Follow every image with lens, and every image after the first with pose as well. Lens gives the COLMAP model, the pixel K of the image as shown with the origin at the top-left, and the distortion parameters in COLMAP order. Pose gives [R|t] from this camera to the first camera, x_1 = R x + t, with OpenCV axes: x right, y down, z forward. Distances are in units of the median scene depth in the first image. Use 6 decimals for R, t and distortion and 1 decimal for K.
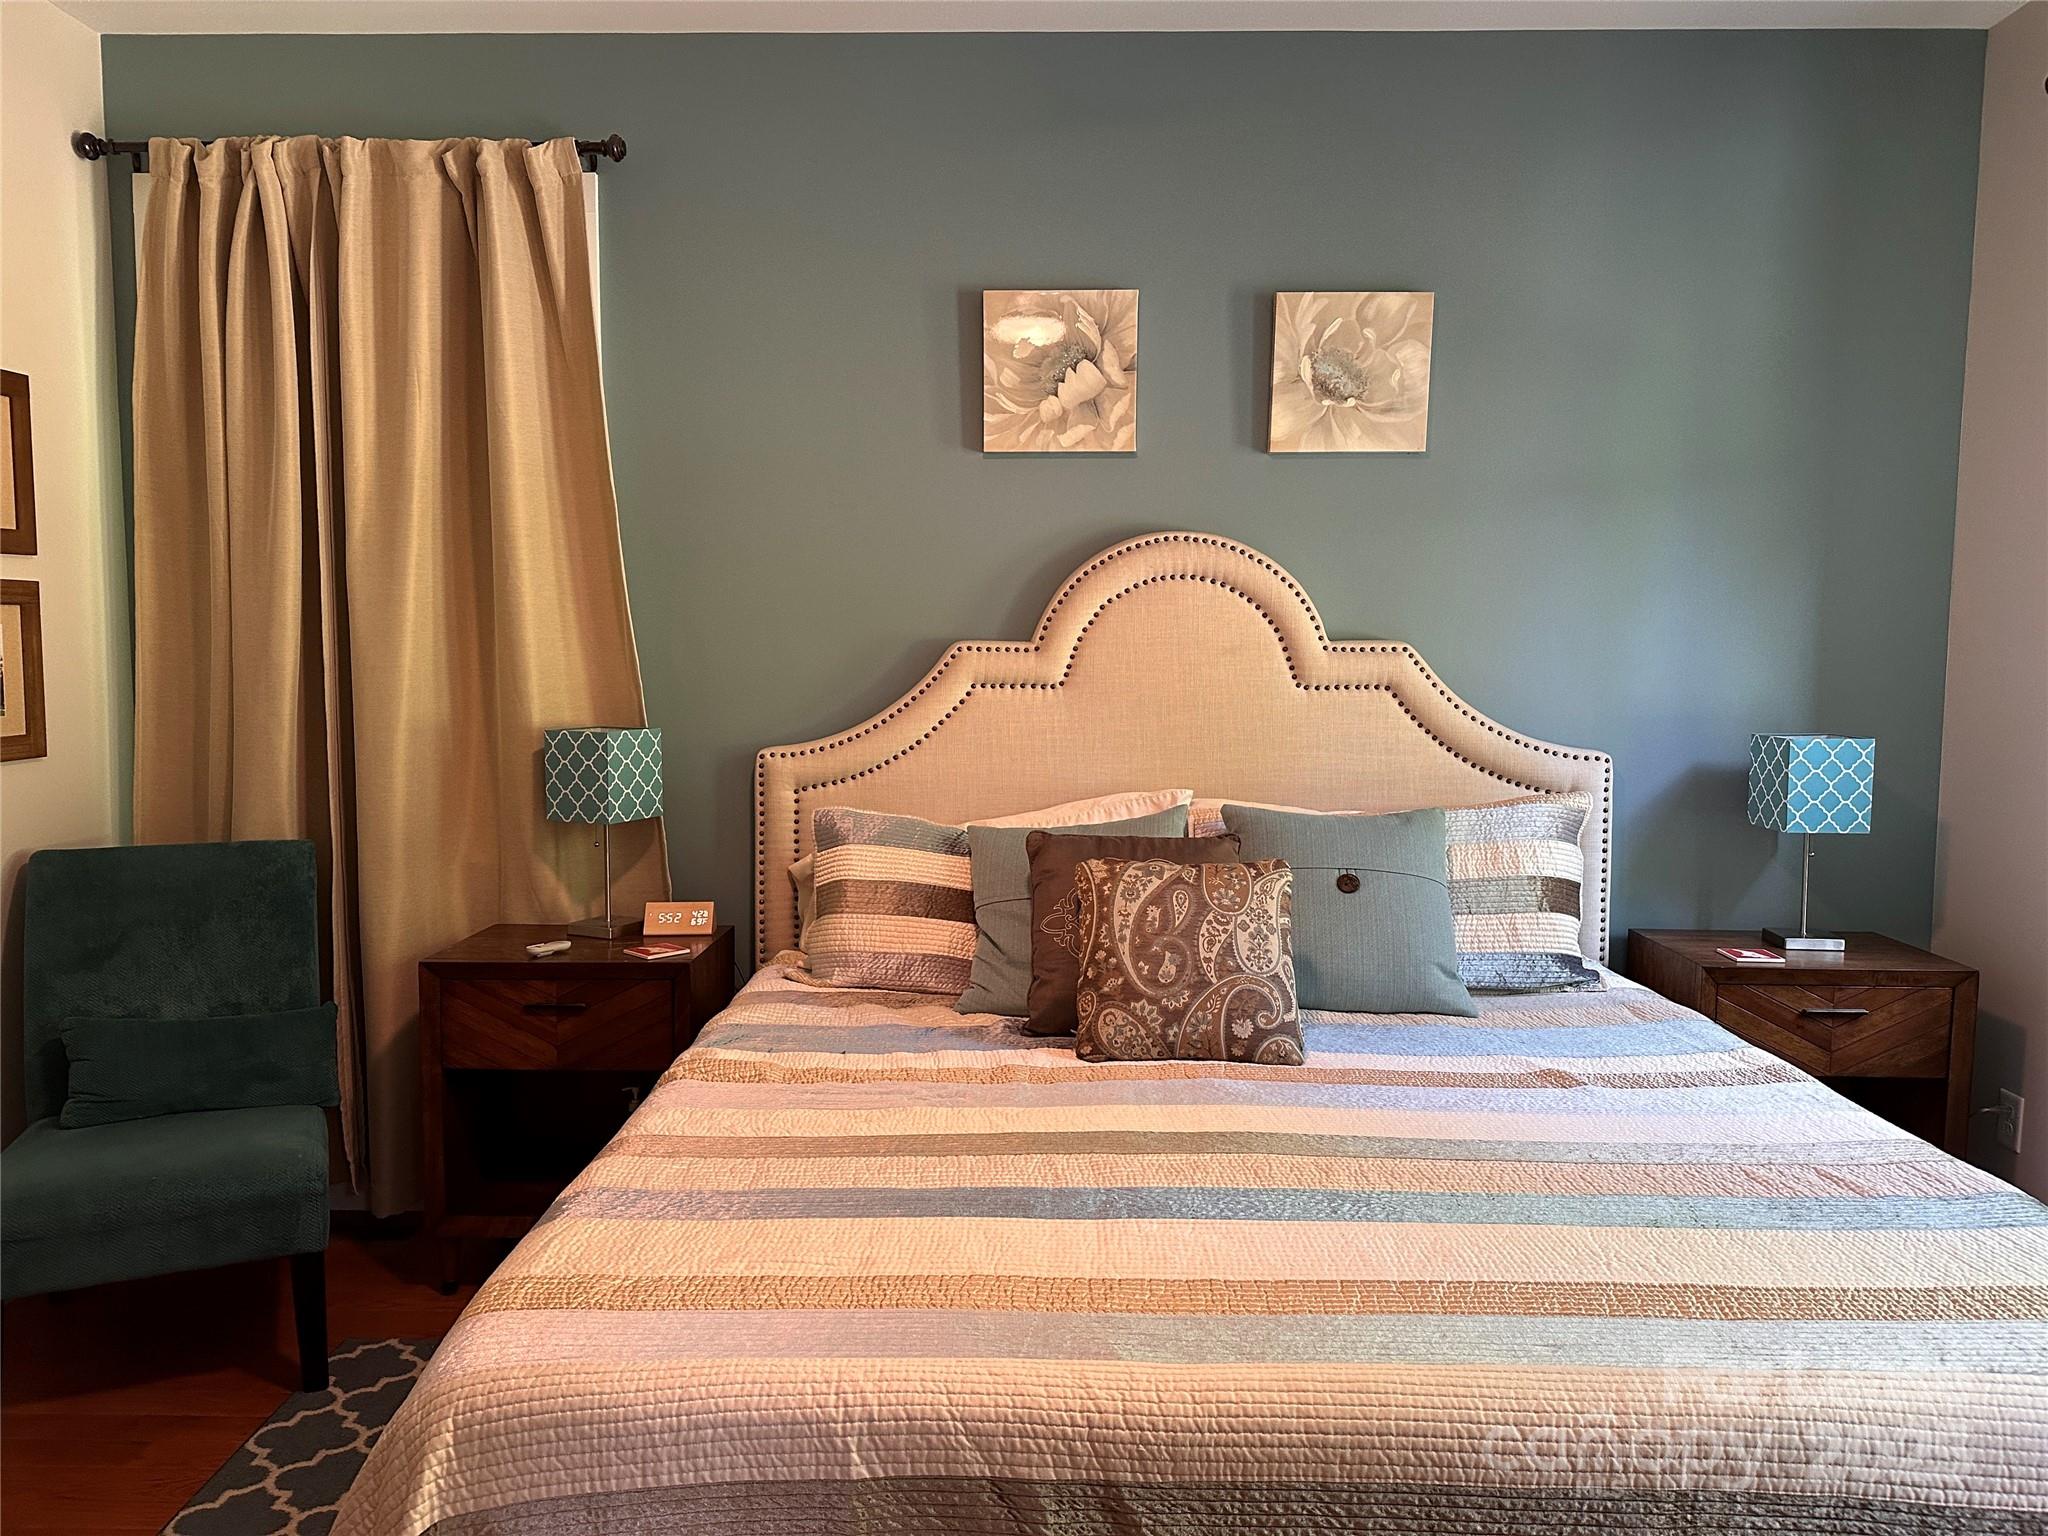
lens RADIAL K [[1402.1, 0, 1005.5], [0, 1402.1, 810.8], [0, 0, 1]] dist [0.105439, -0.111761]
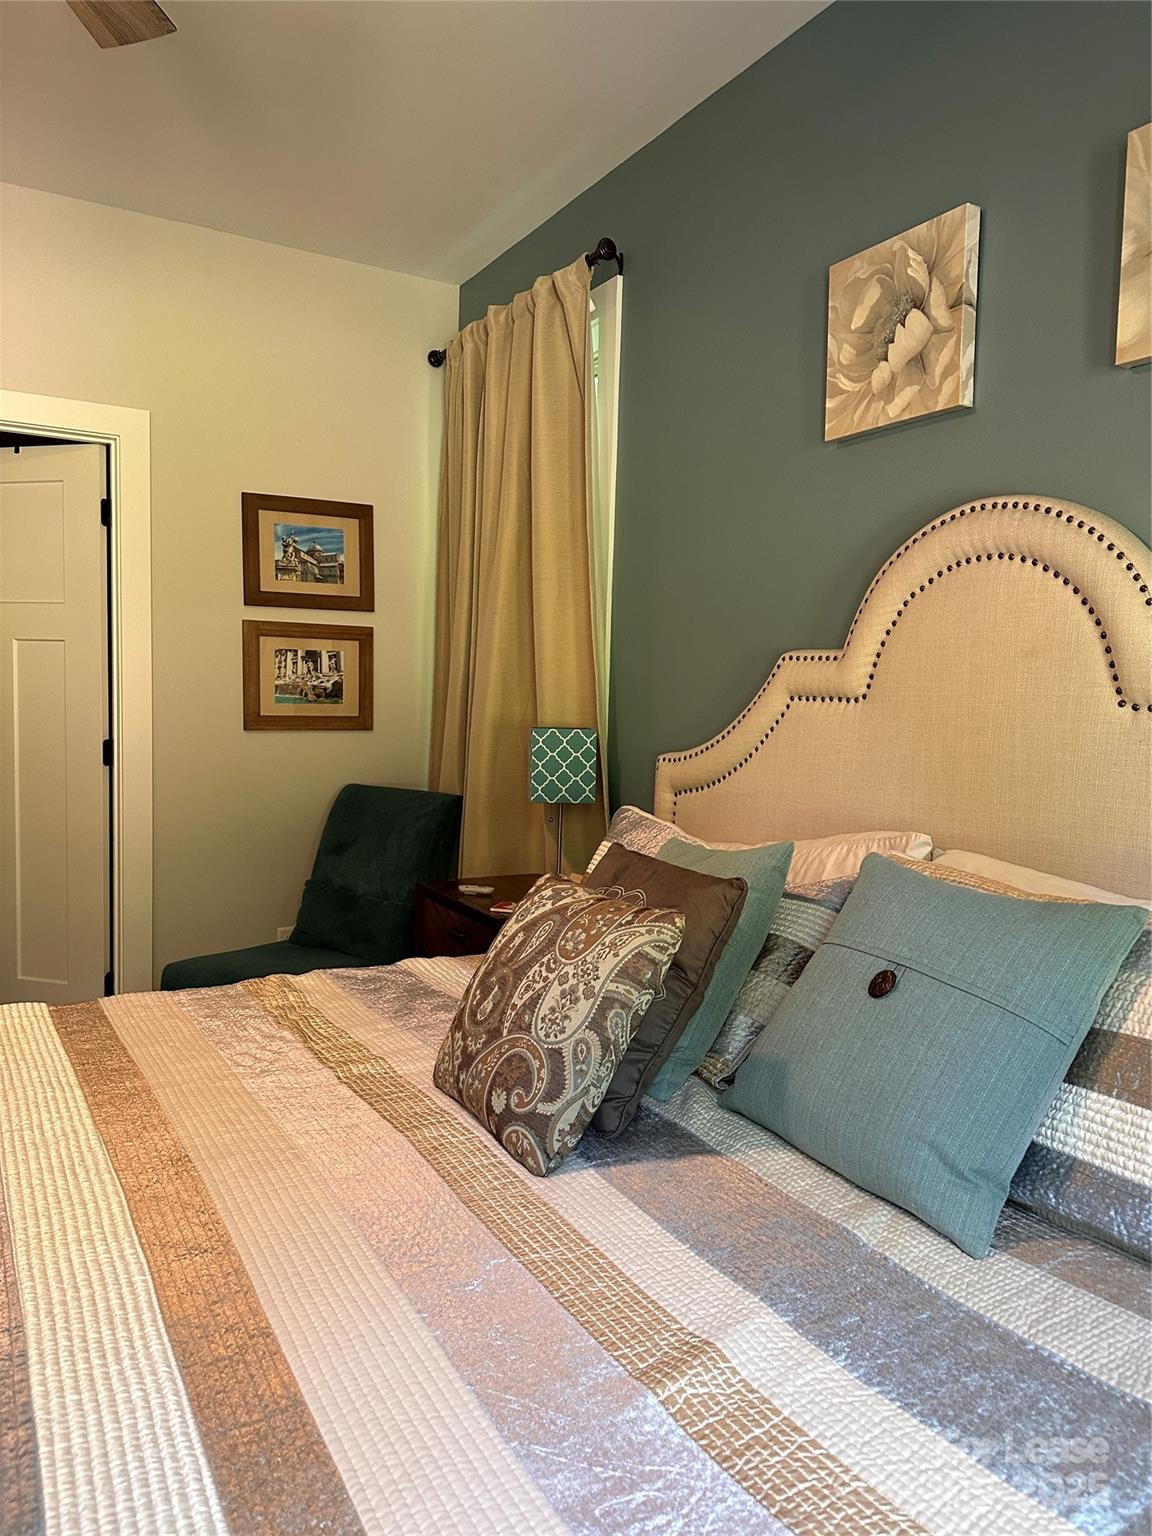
lens RADIAL K [[1085.9, 0, 599.8], [0, 1085.9, 778.9], [0, 0, 1]] dist [0.120628, -0.209254]
pose [[0.507453, 0.077666, -0.858172, 0.539037], [-0.124060, 0.992139, 0.016431, -0.032650], [0.852702, 0.098127, 0.513099, 0.536287]]
